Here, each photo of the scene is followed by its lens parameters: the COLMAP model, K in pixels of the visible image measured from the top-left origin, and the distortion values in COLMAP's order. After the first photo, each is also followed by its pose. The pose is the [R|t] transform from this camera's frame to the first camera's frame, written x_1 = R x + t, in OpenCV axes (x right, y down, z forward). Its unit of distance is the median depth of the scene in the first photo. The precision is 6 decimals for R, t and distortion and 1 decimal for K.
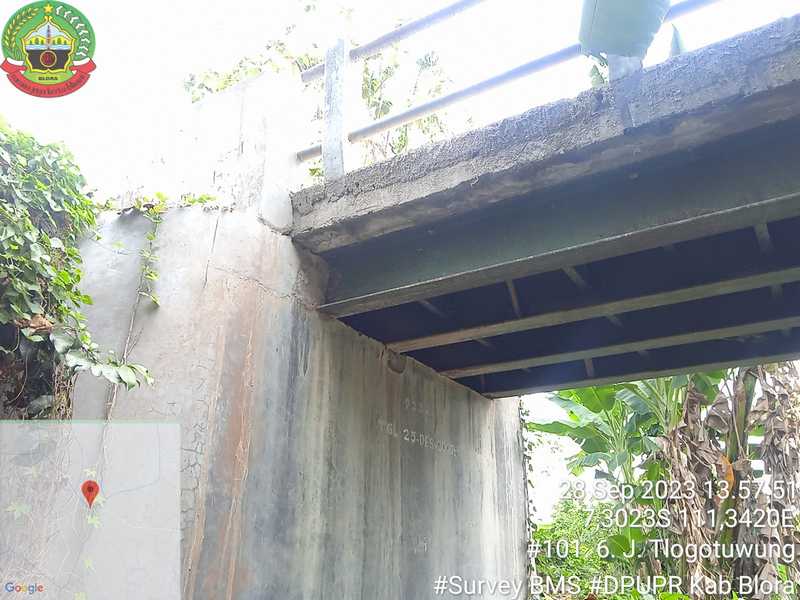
lens RADIAL K [[660.7, 0, 400.4], [0, 660.7, 300.6], [0, 0, 1]] dist [0.059831, -0.065050]
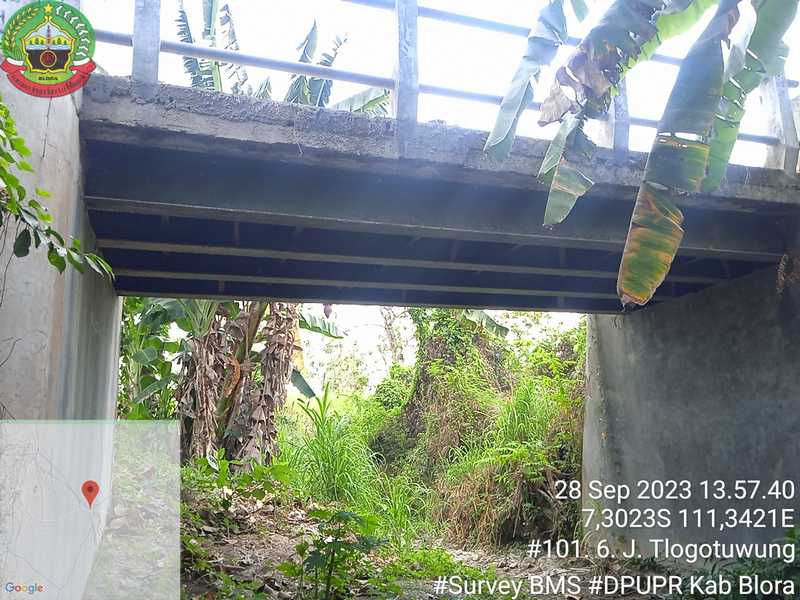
lens RADIAL K [[660.7, 0, 402.7], [0, 660.7, 299.4], [0, 0, 1]] dist [0.059831, -0.065050]
pose [[0.624905, 0.142378, 0.767608, -0.625939], [-0.259246, 0.965281, 0.032008, 0.003564], [-0.736401, -0.219001, 0.640119, -0.026641]]
